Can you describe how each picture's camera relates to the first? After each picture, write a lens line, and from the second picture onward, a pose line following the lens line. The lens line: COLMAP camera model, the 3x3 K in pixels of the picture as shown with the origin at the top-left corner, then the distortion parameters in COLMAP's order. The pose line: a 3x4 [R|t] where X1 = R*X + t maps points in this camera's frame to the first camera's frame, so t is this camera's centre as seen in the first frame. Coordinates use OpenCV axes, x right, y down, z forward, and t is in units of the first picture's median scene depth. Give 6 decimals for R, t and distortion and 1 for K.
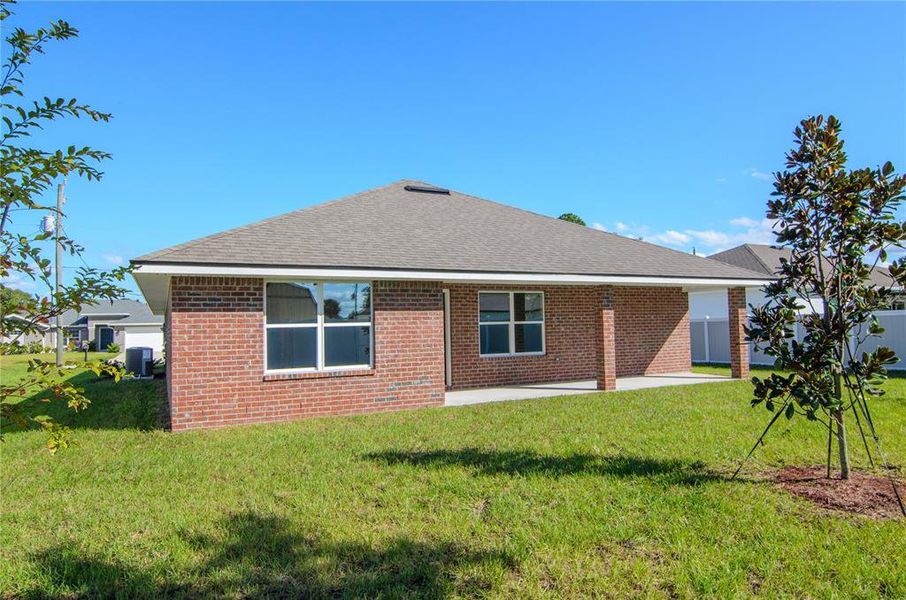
lens RADIAL K [[593.2, 0, 475.4], [0, 593.2, 302.6], [0, 0, 1]] dist [-0.002849, -0.000195]
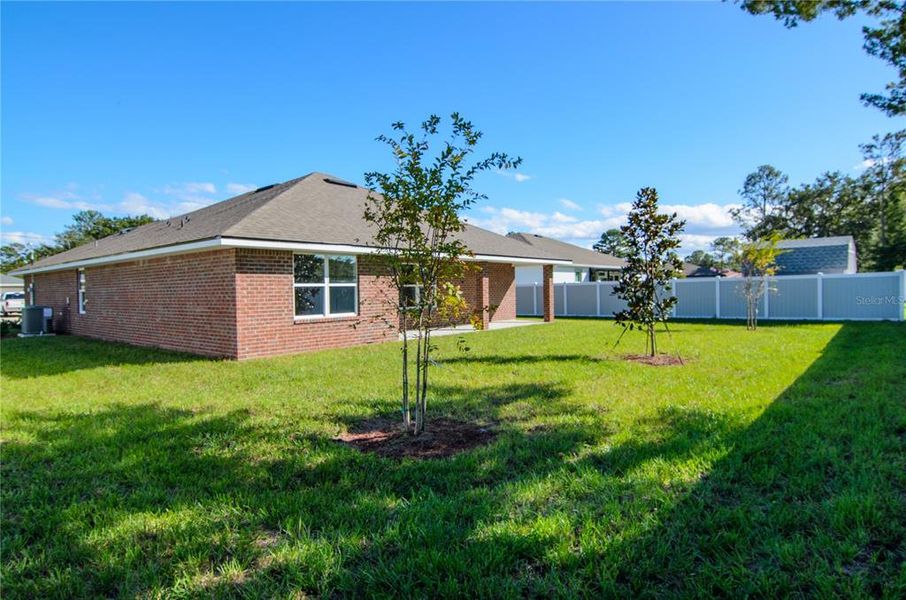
lens RADIAL K [[515.7, 0, 474.8], [0, 515.7, 303.6], [0, 0, 1]] dist [-0.000838, 0.000086]
pose [[0.916783, -0.003226, 0.399372, -0.429858], [-0.021905, 0.998056, 0.058346, 0.002929], [-0.398784, -0.062239, 0.914930, -0.274442]]
